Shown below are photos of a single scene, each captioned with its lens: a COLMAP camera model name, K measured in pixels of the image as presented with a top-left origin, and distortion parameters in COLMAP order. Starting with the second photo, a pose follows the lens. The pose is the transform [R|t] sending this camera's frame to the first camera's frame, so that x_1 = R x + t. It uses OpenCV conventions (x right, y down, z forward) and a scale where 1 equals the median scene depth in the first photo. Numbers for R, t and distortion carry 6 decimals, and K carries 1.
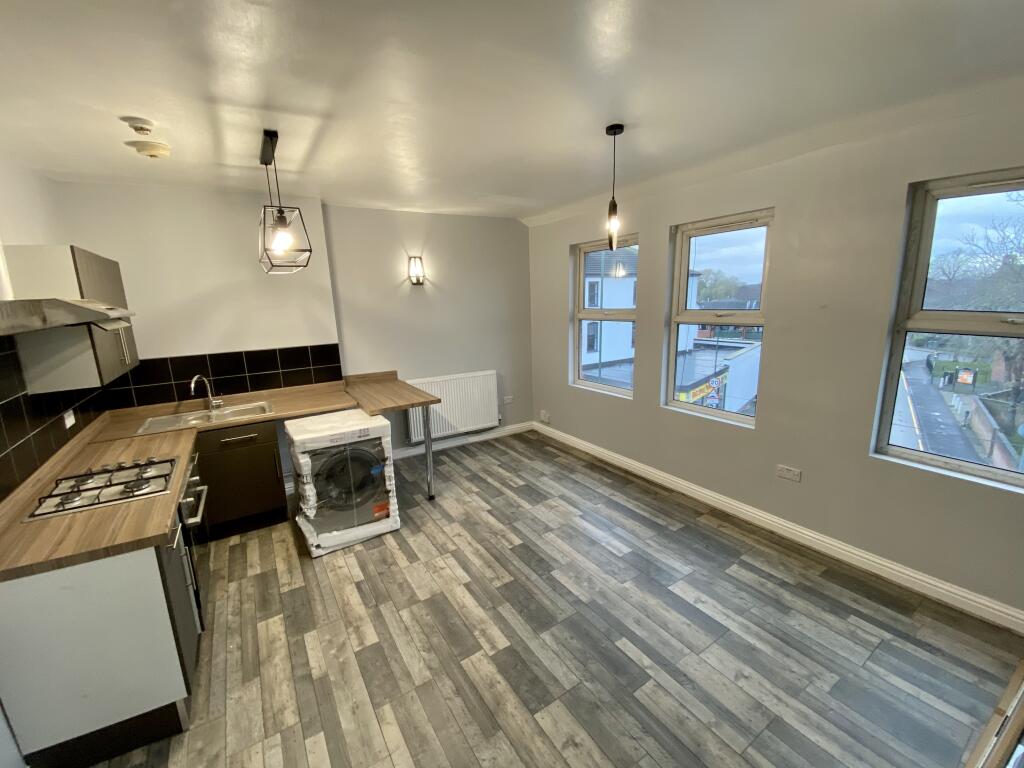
lens RADIAL K [[416.0, 0, 506.5], [0, 416.0, 381.4], [0, 0, 1]] dist [0.032059, -0.026599]
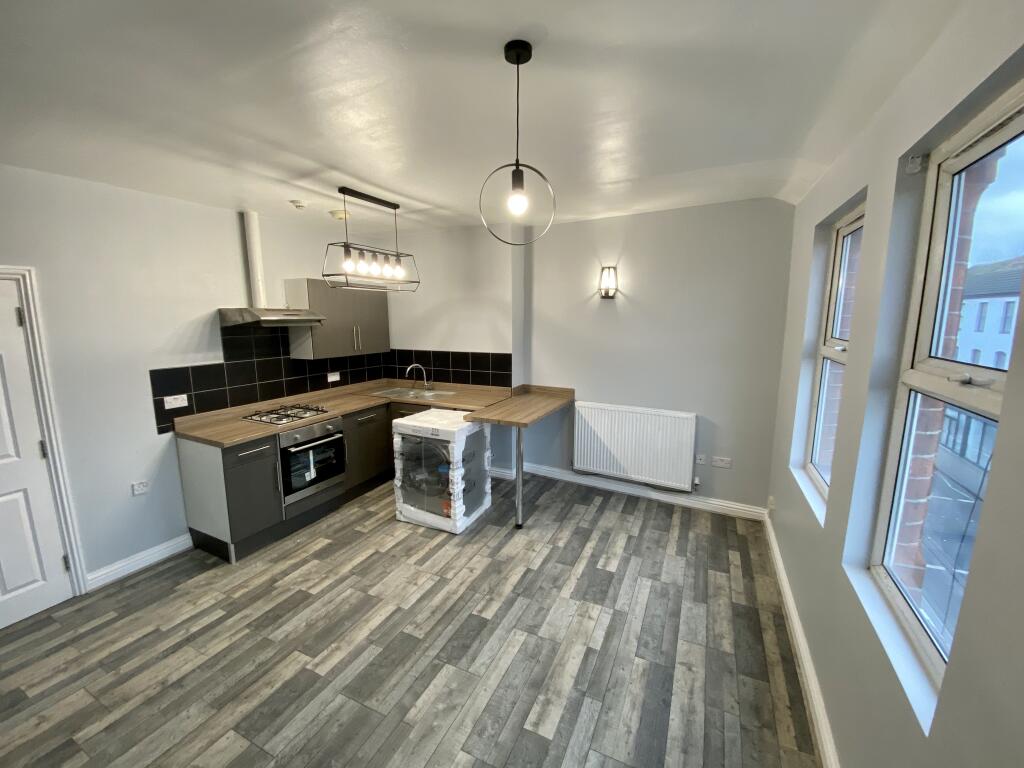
lens RADIAL K [[416.0, 0, 506.5], [0, 416.0, 381.4], [0, 0, 1]] dist [0.032059, -0.026599]
pose [[0.524555, 0.161343, -0.835949, 0.693372], [-0.185270, 0.979981, 0.072886, -0.132244], [0.830974, 0.116643, 0.543946, 0.568243]]
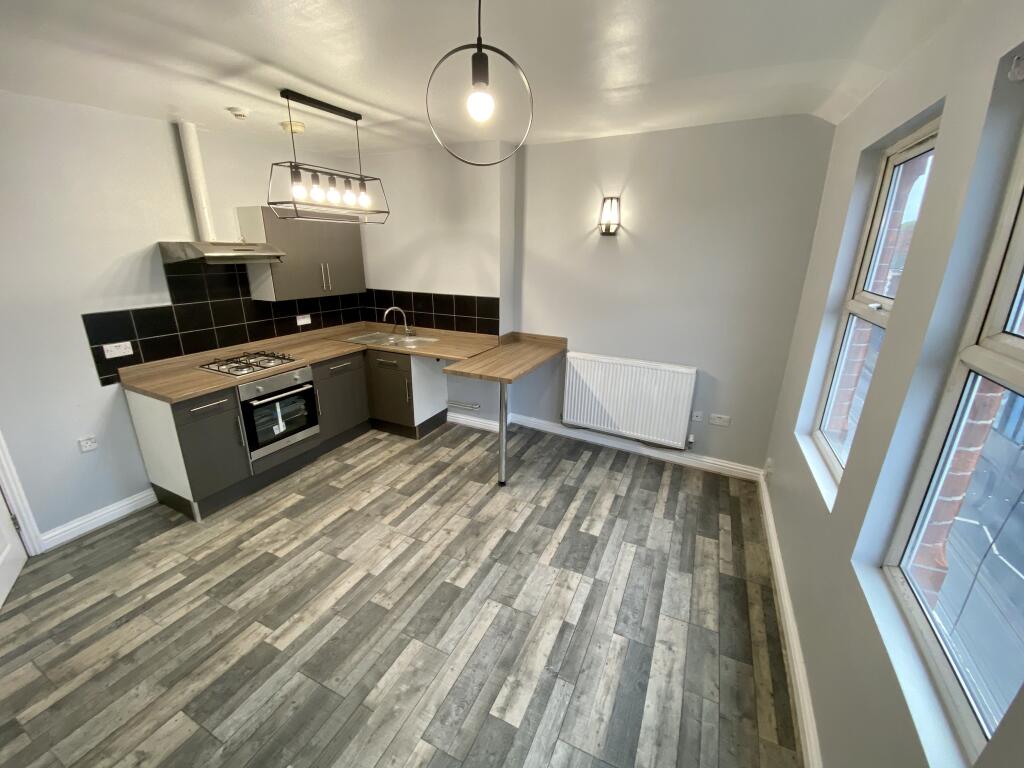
lens RADIAL K [[416.0, 0, 506.5], [0, 416.0, 381.4], [0, 0, 1]] dist [0.032059, -0.026599]
pose [[0.524157, 0.293902, -0.799300, 0.614357], [-0.199677, 0.954813, 0.220141, -0.166341], [0.827882, 0.044213, 0.559157, 0.658691]]
